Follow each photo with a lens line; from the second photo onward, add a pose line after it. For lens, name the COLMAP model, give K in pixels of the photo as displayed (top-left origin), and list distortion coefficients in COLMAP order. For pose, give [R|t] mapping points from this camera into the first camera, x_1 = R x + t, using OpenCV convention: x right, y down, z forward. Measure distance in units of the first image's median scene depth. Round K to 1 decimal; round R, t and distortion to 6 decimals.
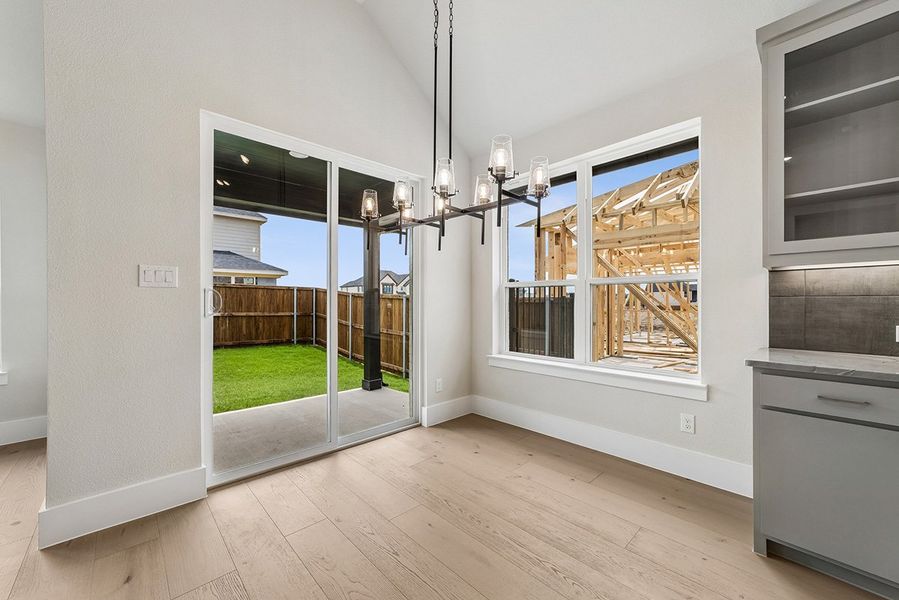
lens RADIAL K [[347.7, 0, 445.5], [0, 347.7, 301.0], [0, 0, 1]] dist [-0.011184, 0.002009]
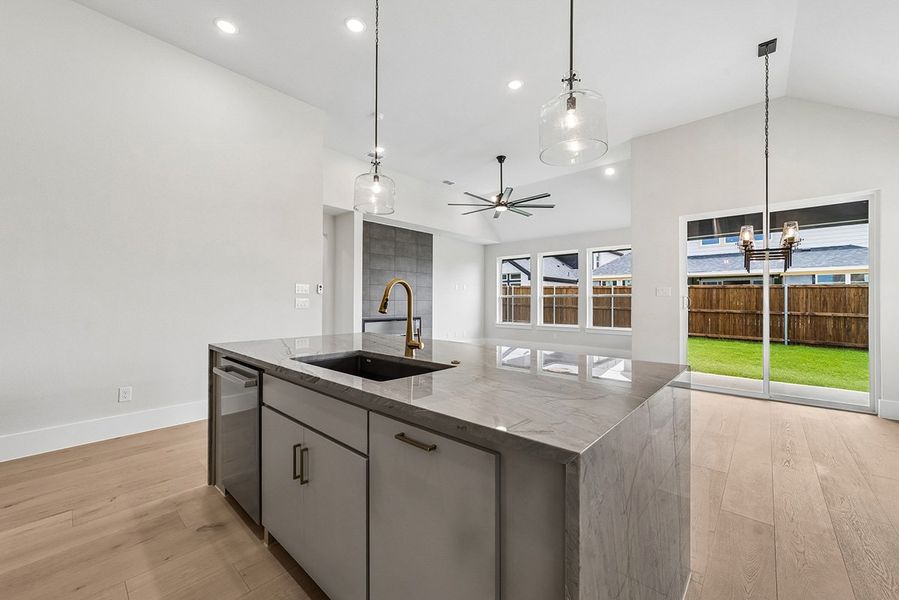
lens RADIAL K [[347.7, 0, 450.9], [0, 347.7, 299.8], [0, 0, 1]] dist [-0.011184, 0.002009]
pose [[0.066351, -0.004238, -0.997787, 0.327919], [0.001091, 0.999991, -0.004175, -0.000788], [0.997796, -0.000812, 0.066355, -0.144650]]
